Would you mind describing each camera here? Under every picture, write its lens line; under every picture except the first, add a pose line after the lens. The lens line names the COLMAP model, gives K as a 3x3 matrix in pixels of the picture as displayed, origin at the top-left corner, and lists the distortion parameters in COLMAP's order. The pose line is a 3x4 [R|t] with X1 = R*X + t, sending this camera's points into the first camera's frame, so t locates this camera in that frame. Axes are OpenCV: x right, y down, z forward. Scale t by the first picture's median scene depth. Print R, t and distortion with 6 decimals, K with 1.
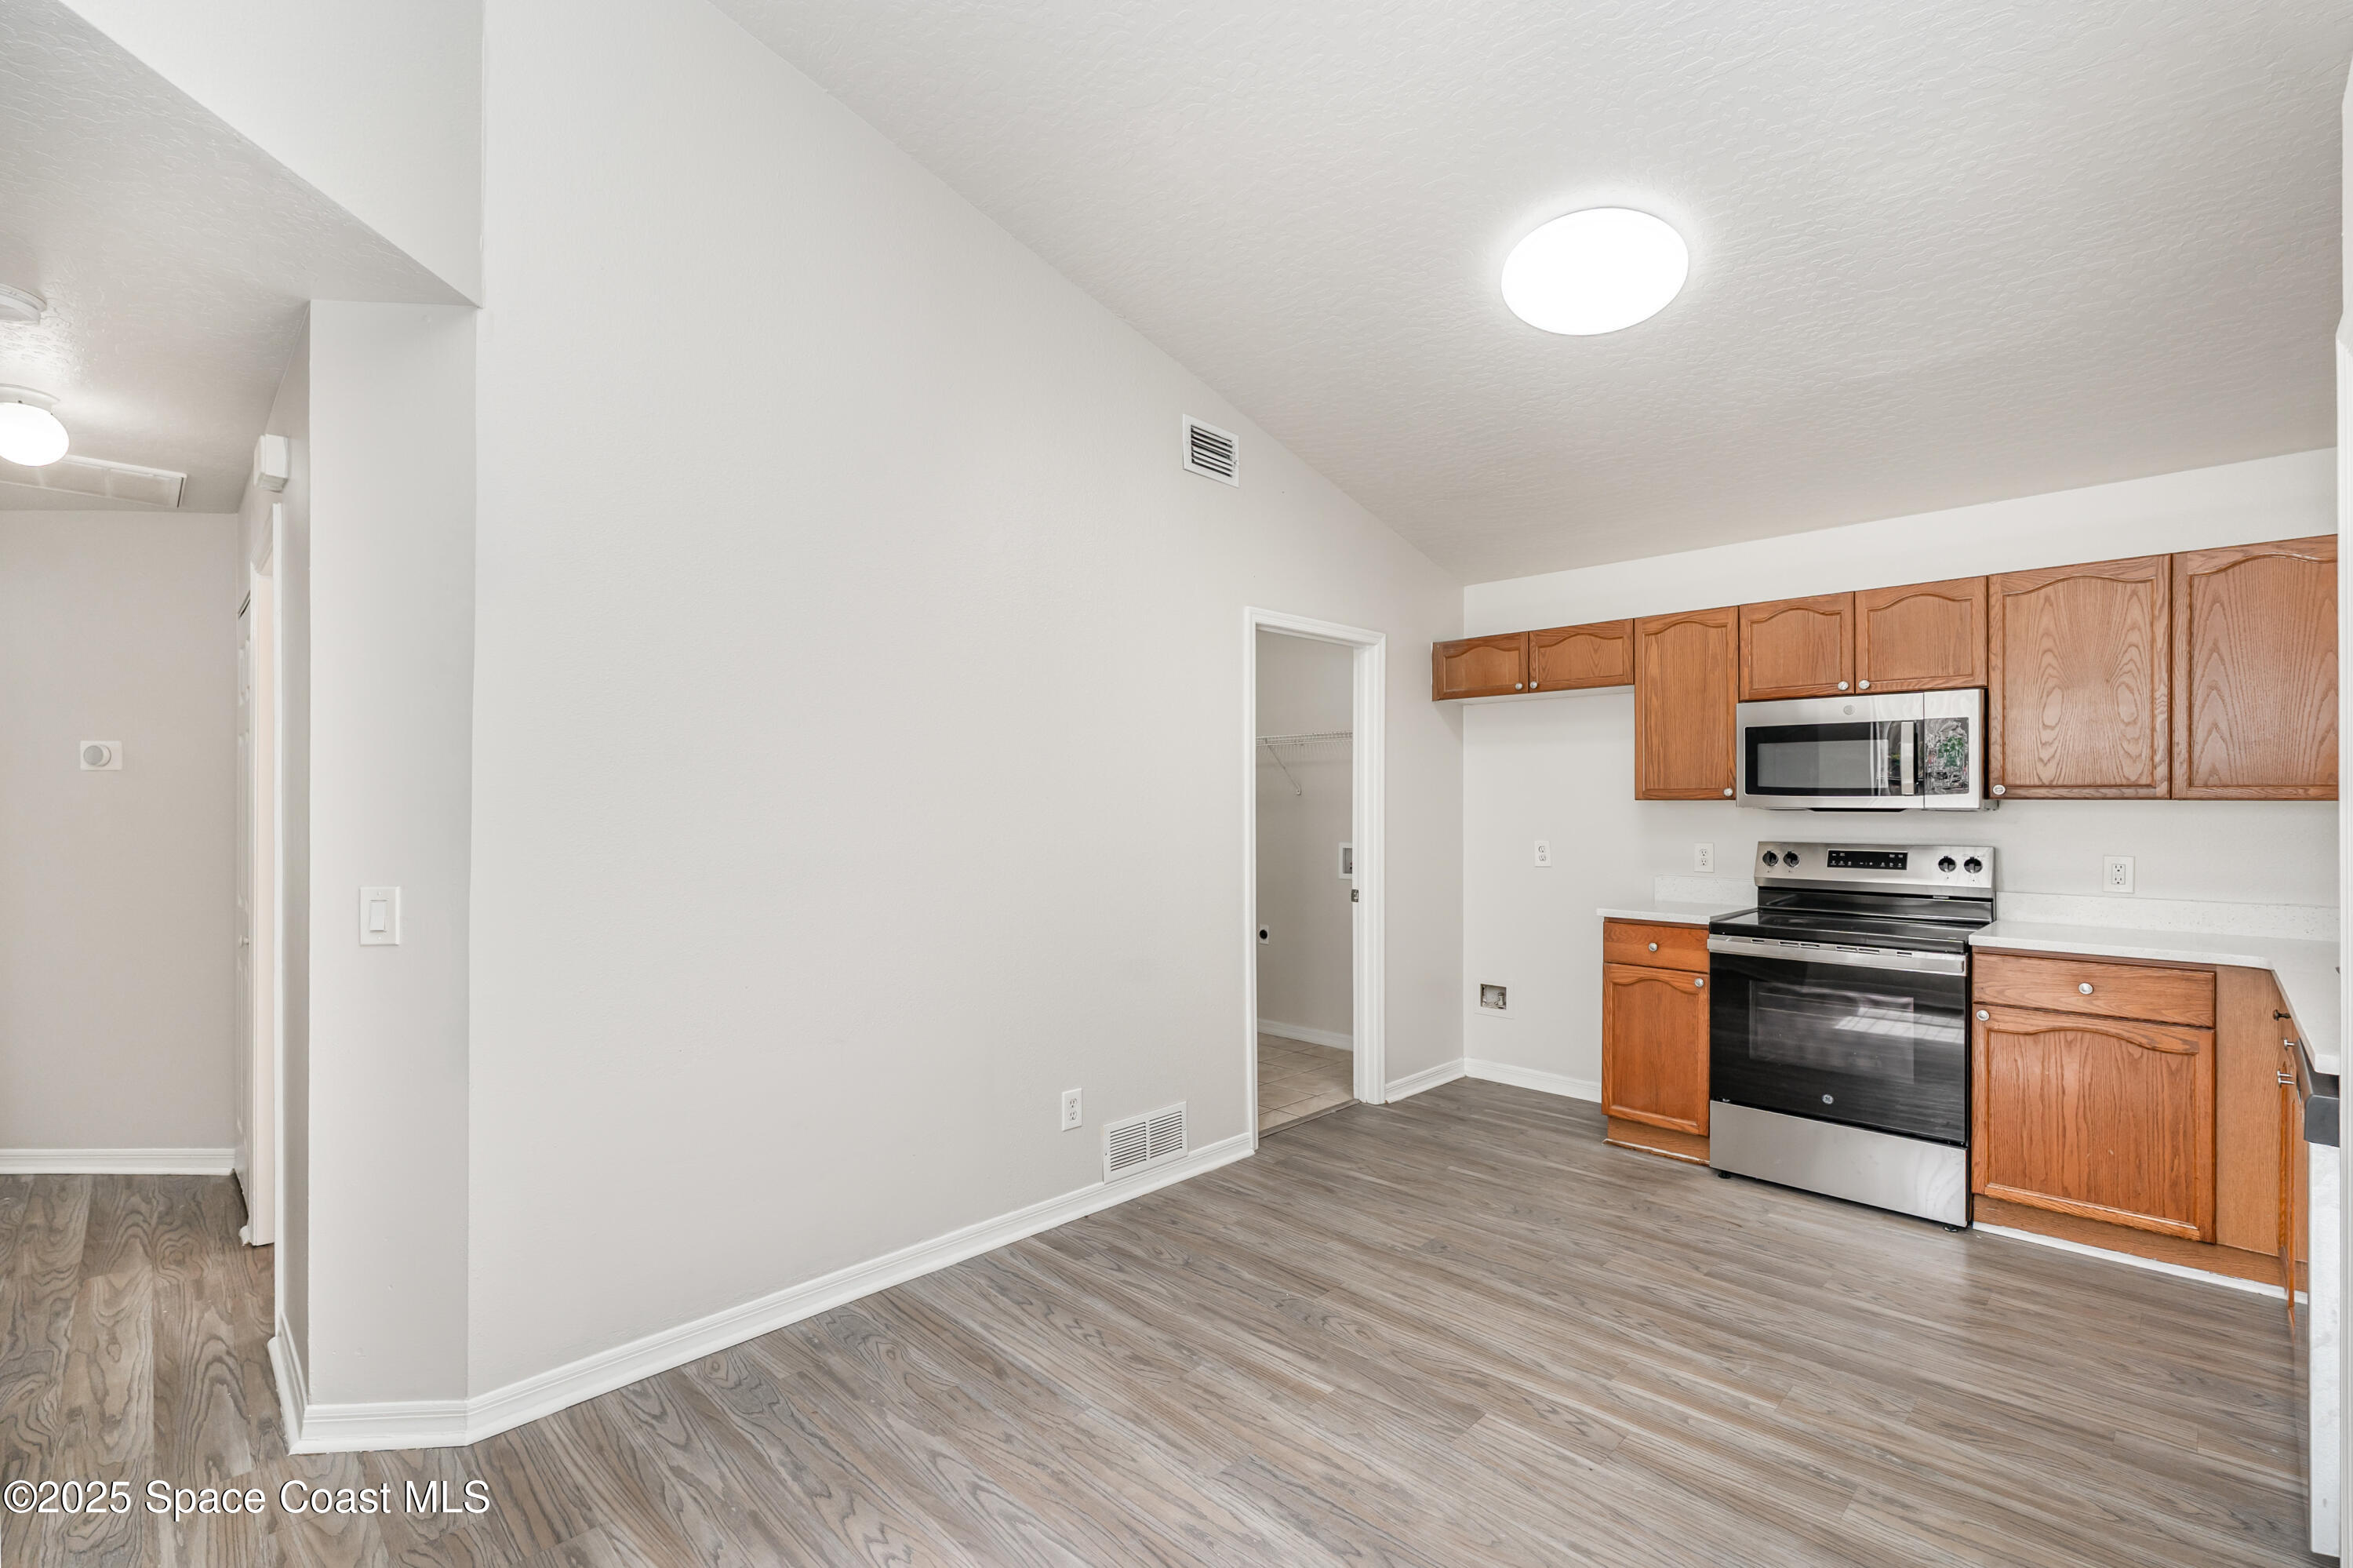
lens RADIAL K [[1035.0, 0, 1184.0], [0, 1035.0, 783.3], [0, 0, 1]] dist [-0.008526, 0.000126]
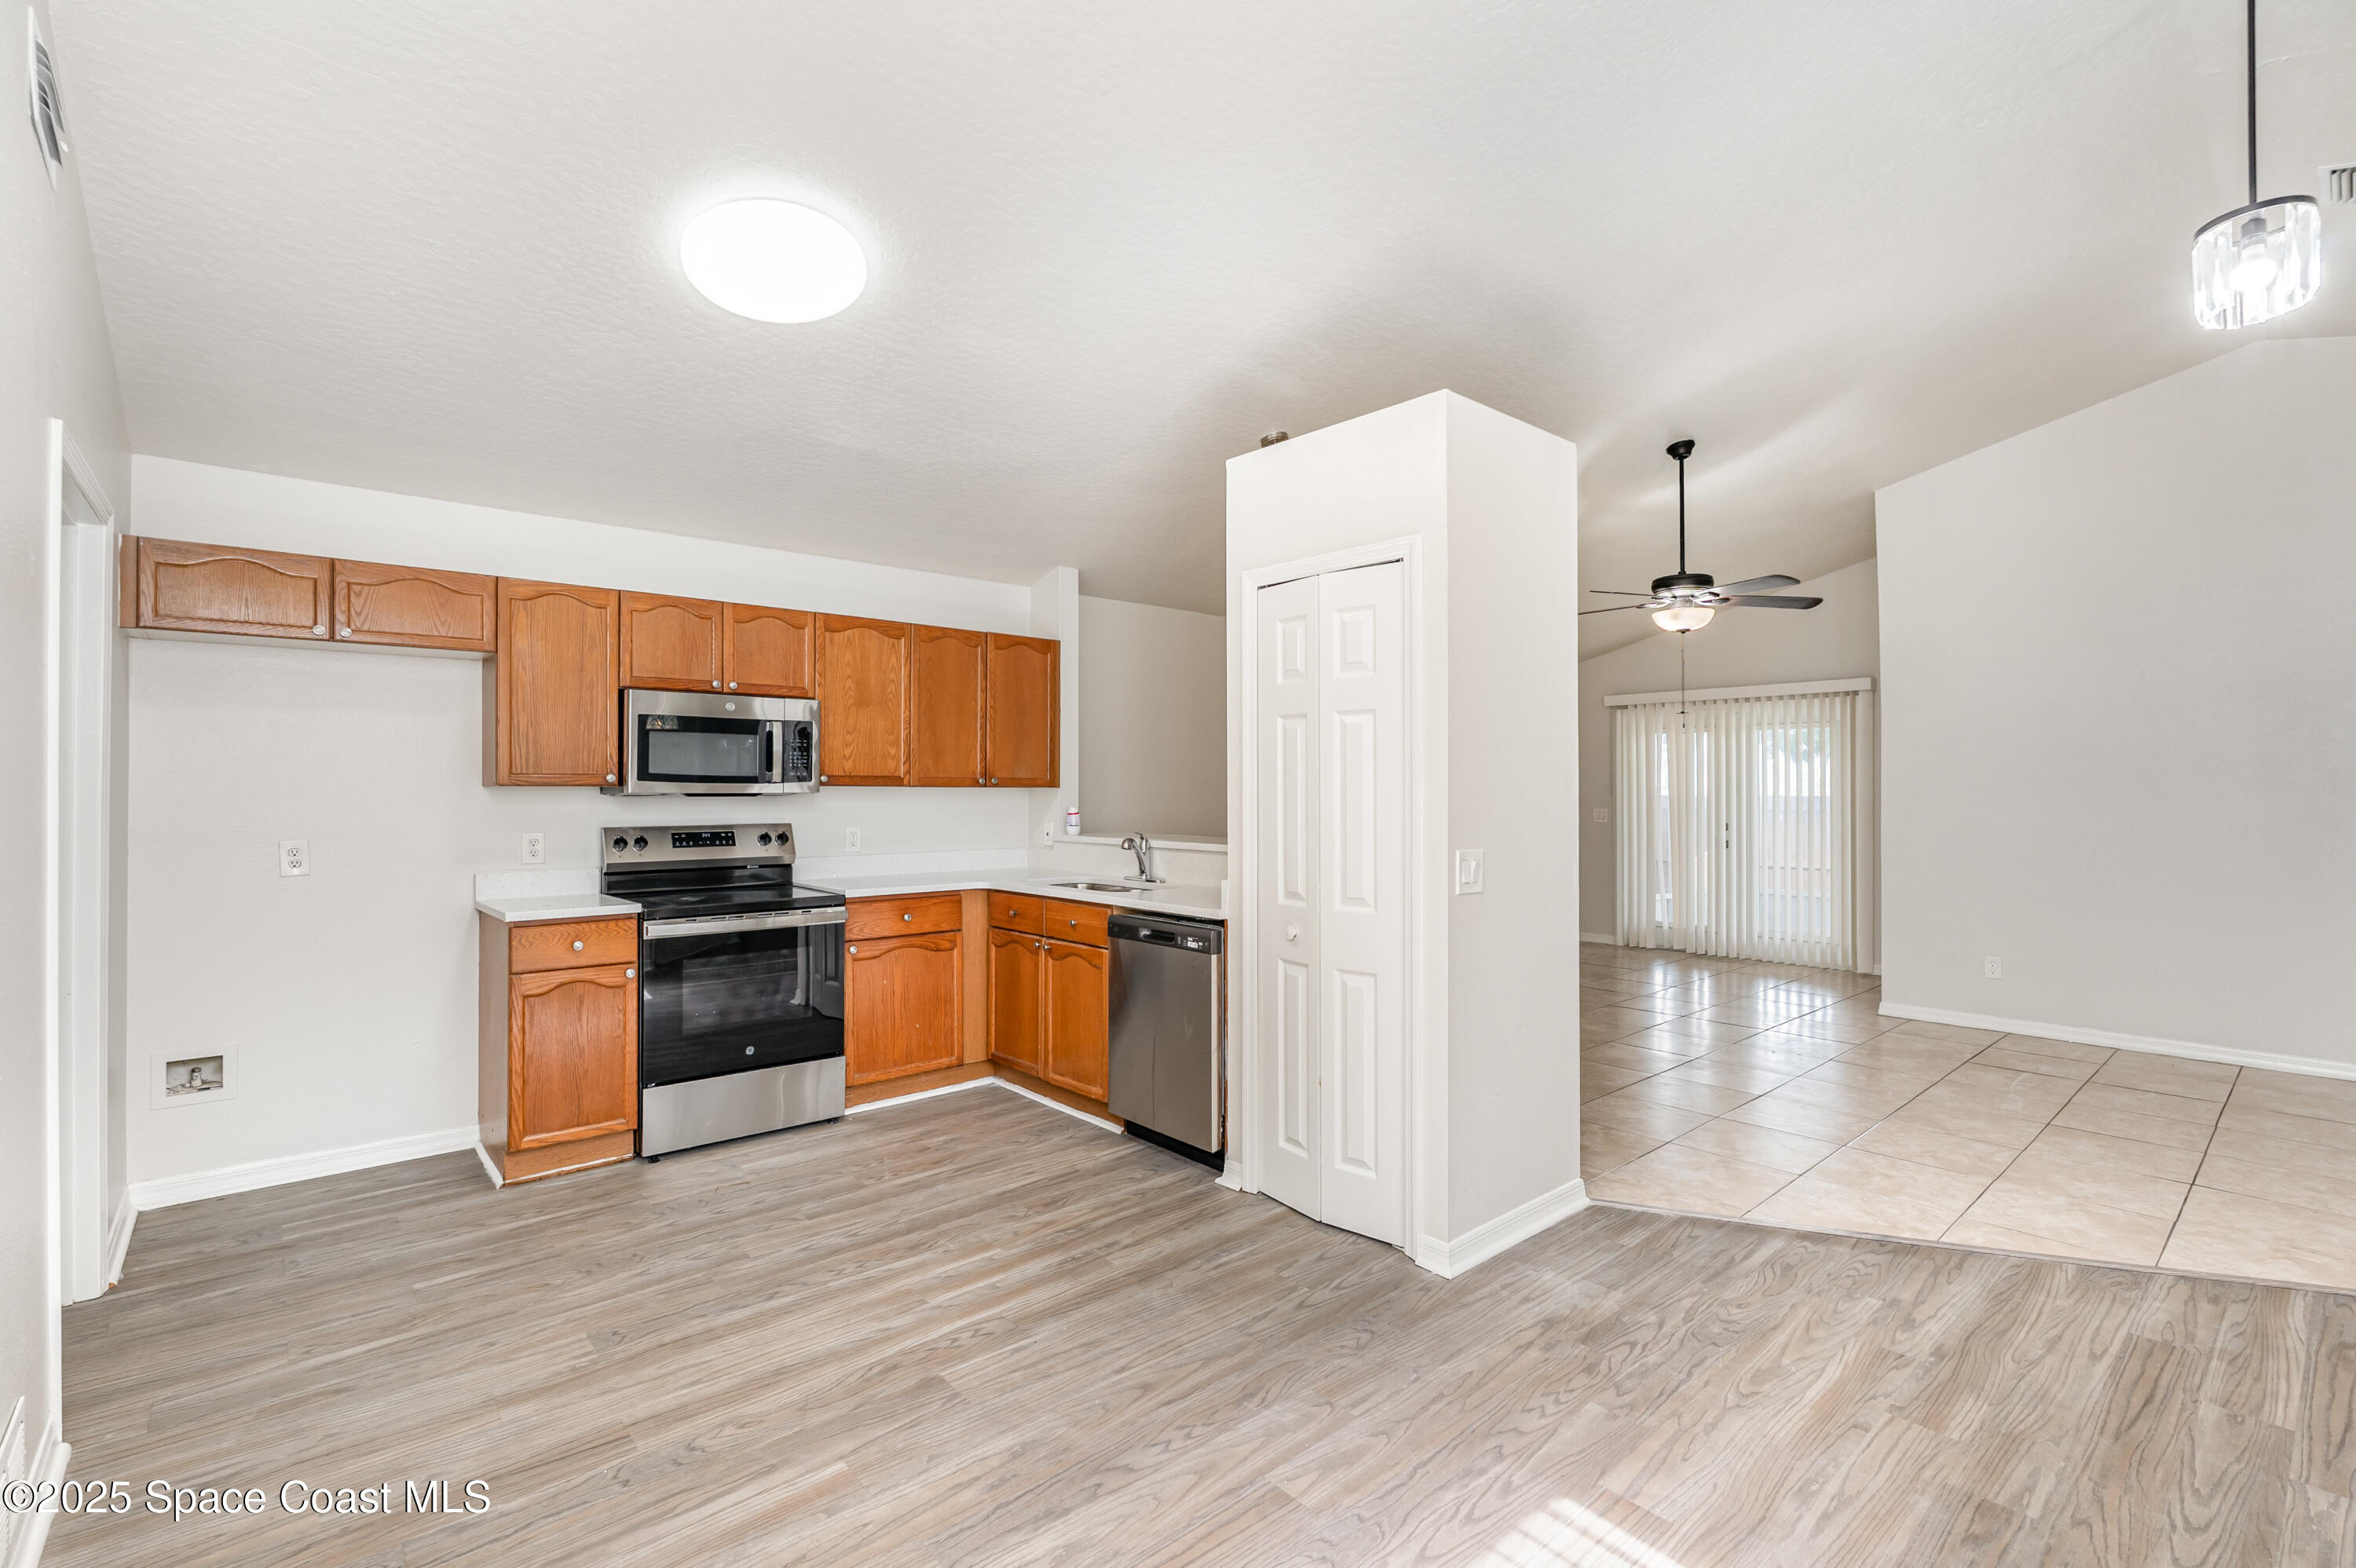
lens RADIAL K [[1036.2, 0, 1173.0], [0, 1036.2, 793.4], [0, 0, 1]] dist [-0.008526, 0.000126]
pose [[0.072319, 0.000416, 0.997381, -0.508705], [-0.014584, 0.999893, 0.000641, 0.018547], [-0.997275, -0.014592, 0.072317, 0.496194]]
